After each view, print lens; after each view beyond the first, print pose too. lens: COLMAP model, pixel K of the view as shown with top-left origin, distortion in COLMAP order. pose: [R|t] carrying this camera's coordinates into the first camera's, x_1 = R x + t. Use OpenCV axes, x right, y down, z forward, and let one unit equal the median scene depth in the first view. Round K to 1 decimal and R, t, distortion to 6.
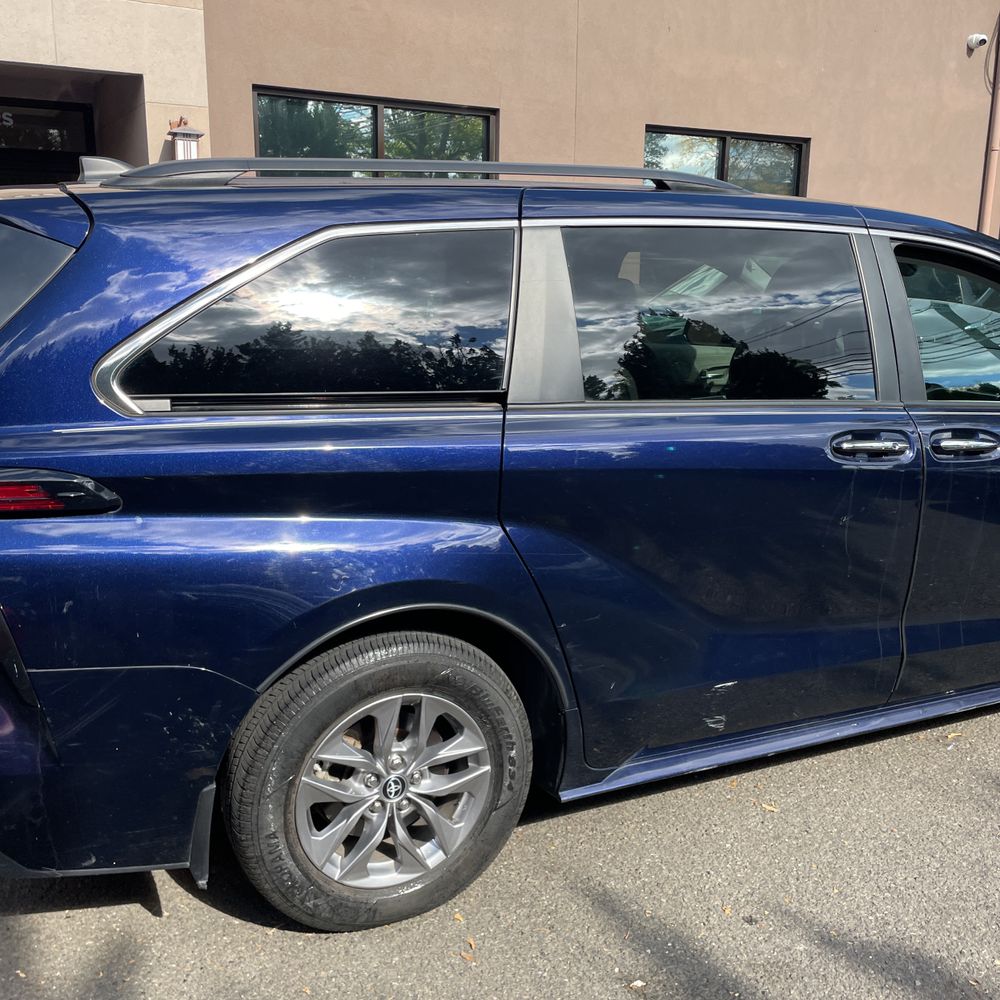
lens RADIAL K [[1027.0, 0, 500.0], [0, 1027.0, 500.0], [0, 0, 1]] dist [0.101574, -0.134368]
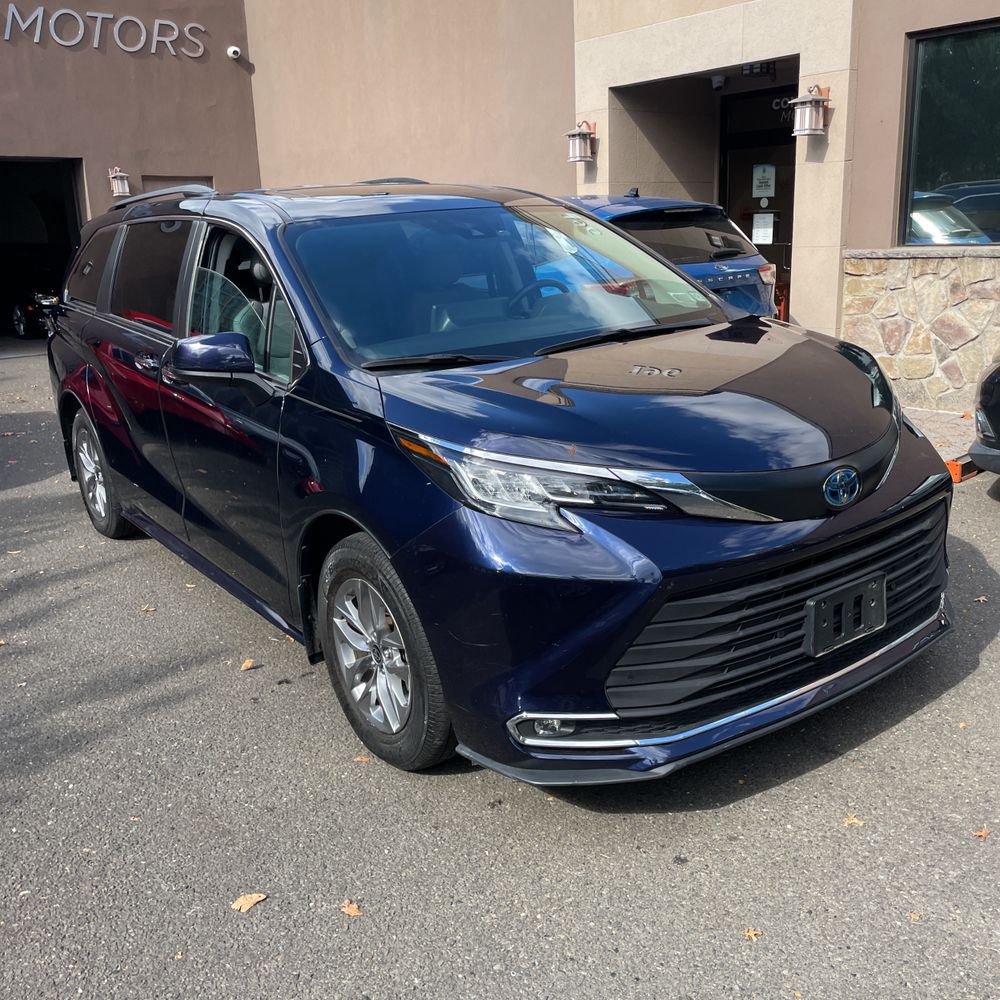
lens RADIAL K [[997.8, 0, 500.0], [0, 997.8, 500.0], [0, 0, 1]] dist [0.101061, -0.126898]
pose [[0.187592, 0.243998, -0.951459, 2.160944], [-0.177569, 0.961120, 0.211466, -0.296027], [0.966063, 0.129280, 0.223625, 1.329478]]
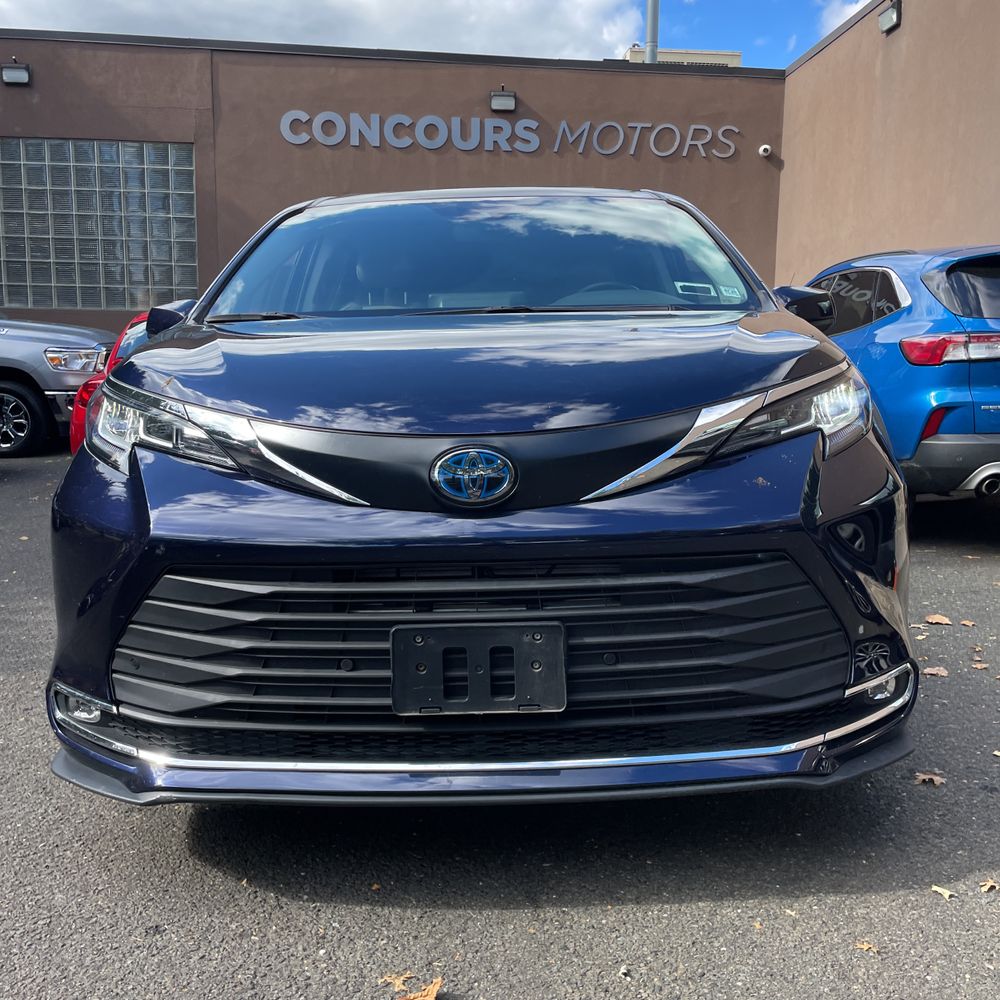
lens RADIAL K [[997.8, 0, 500.0], [0, 997.8, 500.0], [0, 0, 1]] dist [0.101061, -0.126898]
pose [[-0.423459, 0.112193, -0.898941, 1.846070], [-0.212056, 0.952457, 0.218764, -0.292791], [0.880747, 0.283264, -0.379535, 2.227984]]
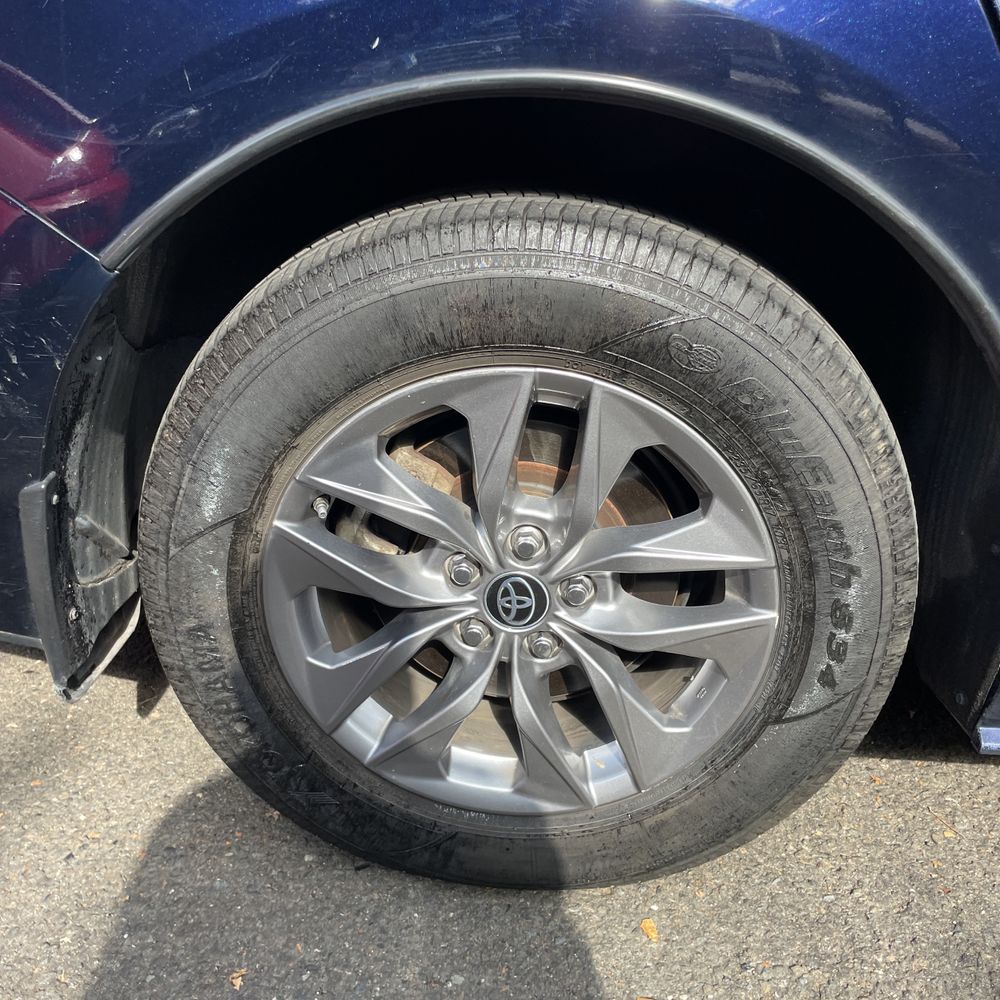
lens RADIAL K [[1027.0, 0, 500.0], [0, 1027.0, 500.0], [0, 0, 1]] dist [0.101574, -0.134368]
pose [[0.865915, 0.199795, -0.458556, 0.067605], [-0.108526, 0.969967, 0.217683, 0.146530], [0.488276, -0.138729, 0.861592, 0.630433]]
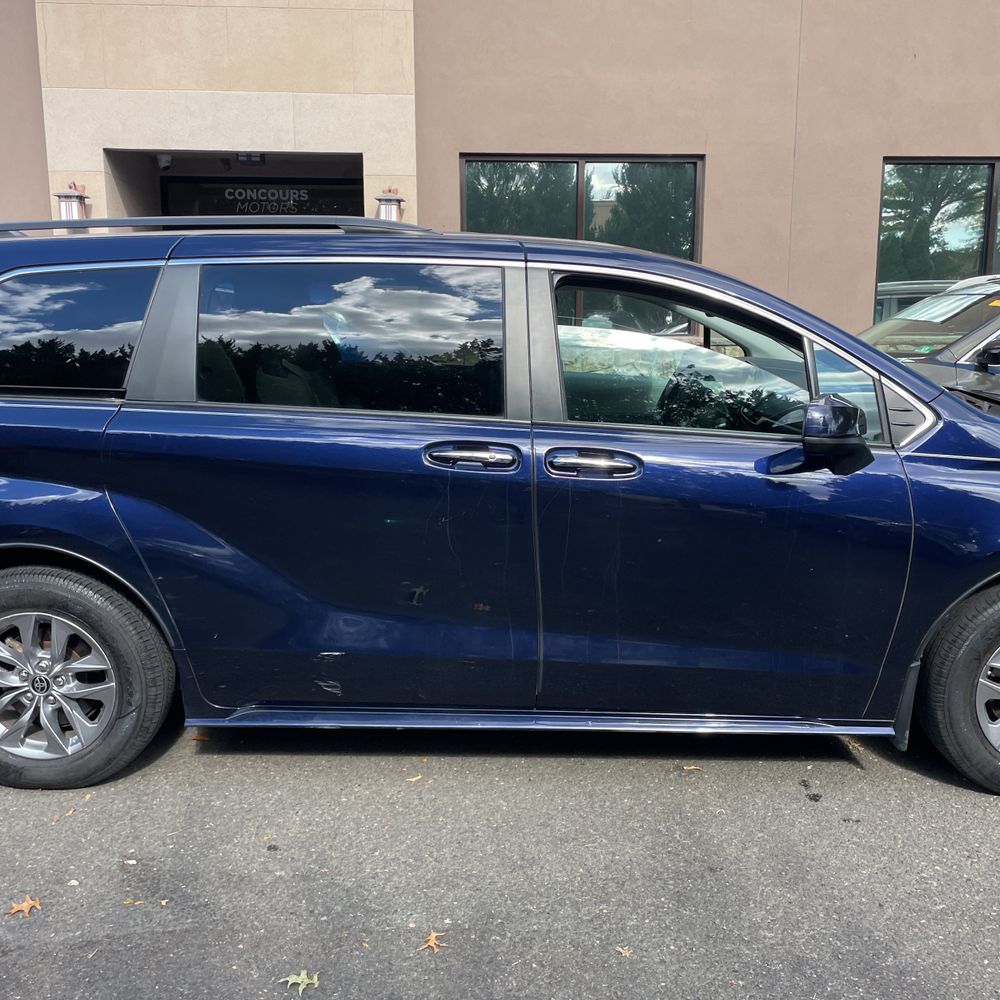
lens RADIAL K [[1027.0, 0, 500.0], [0, 1027.0, 500.0], [0, 0, 1]] dist [0.101574, -0.134368]
pose [[0.897065, 0.070391, -0.436256, 0.962557], [-0.089697, 0.995685, -0.023786, 0.019833], [0.432700, 0.060469, 0.899508, 0.032798]]
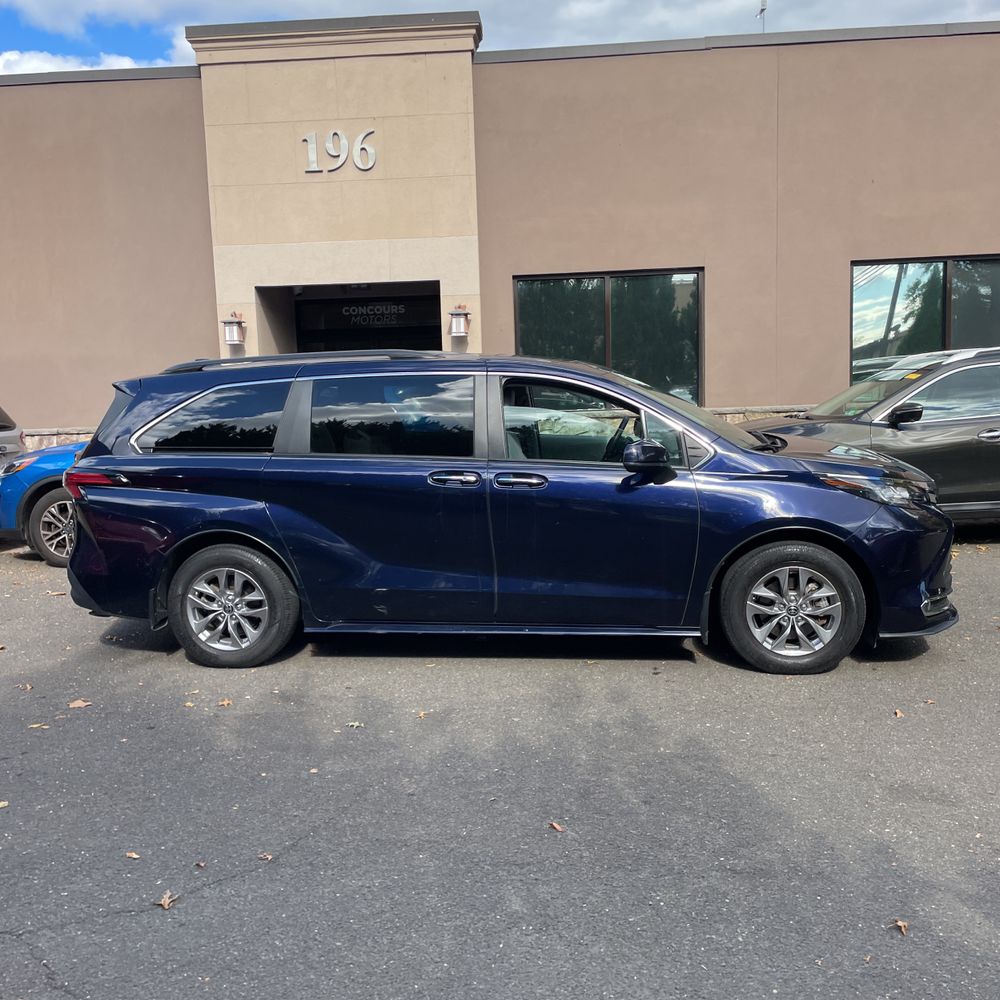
lens RADIAL K [[1032.5, 0, 481.8], [0, 1032.5, 515.5], [0, 0, 1]] dist [0.127300, -0.172896]
pose [[0.828269, 0.030857, -0.559481, 1.704047], [-0.084670, 0.993910, -0.070531, 0.175137], [0.553897, 0.105790, 0.825837, -0.699623]]
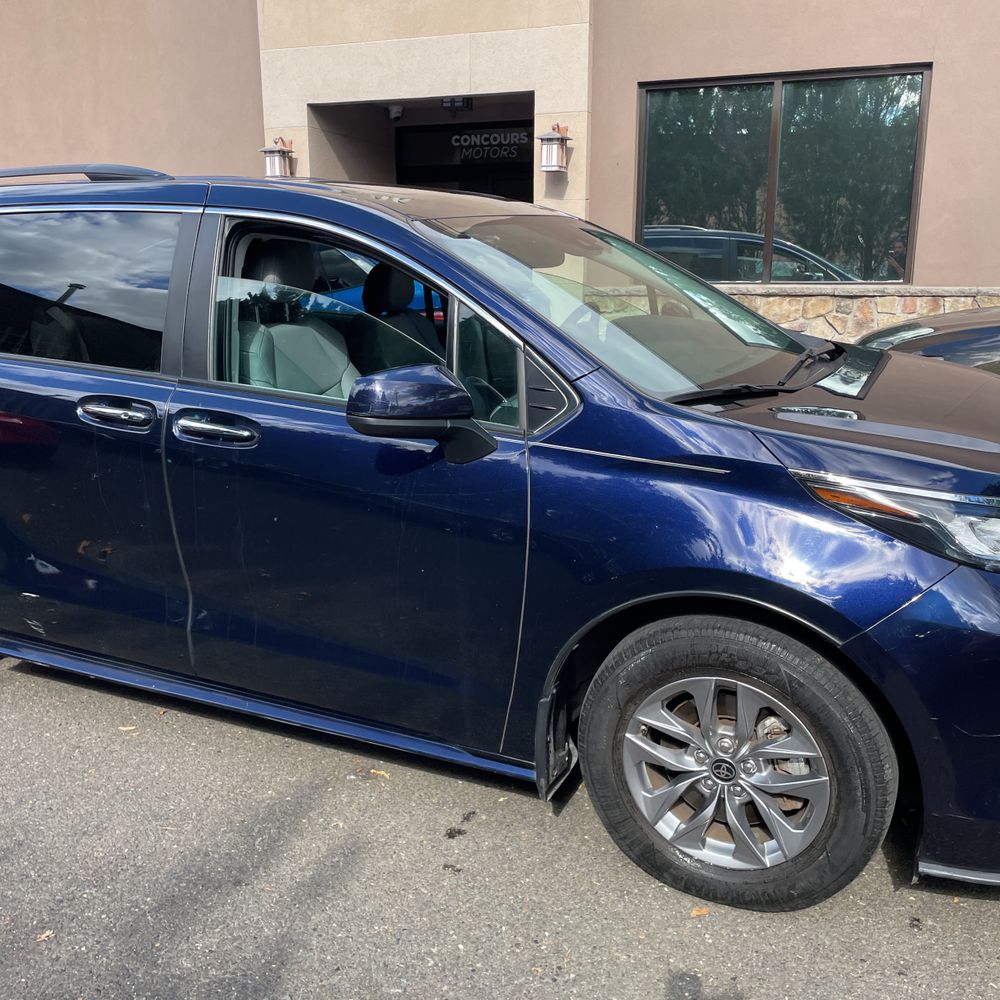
lens RADIAL K [[1021.9, 0, 484.5], [0, 1021.9, 501.0], [0, 0, 1]] dist [0.062809, -0.035461]
pose [[0.625744, 0.172717, -0.760666, 1.574842], [-0.165619, 0.982361, 0.086813, -0.129994], [0.762243, 0.071658, 0.643312, 0.679875]]
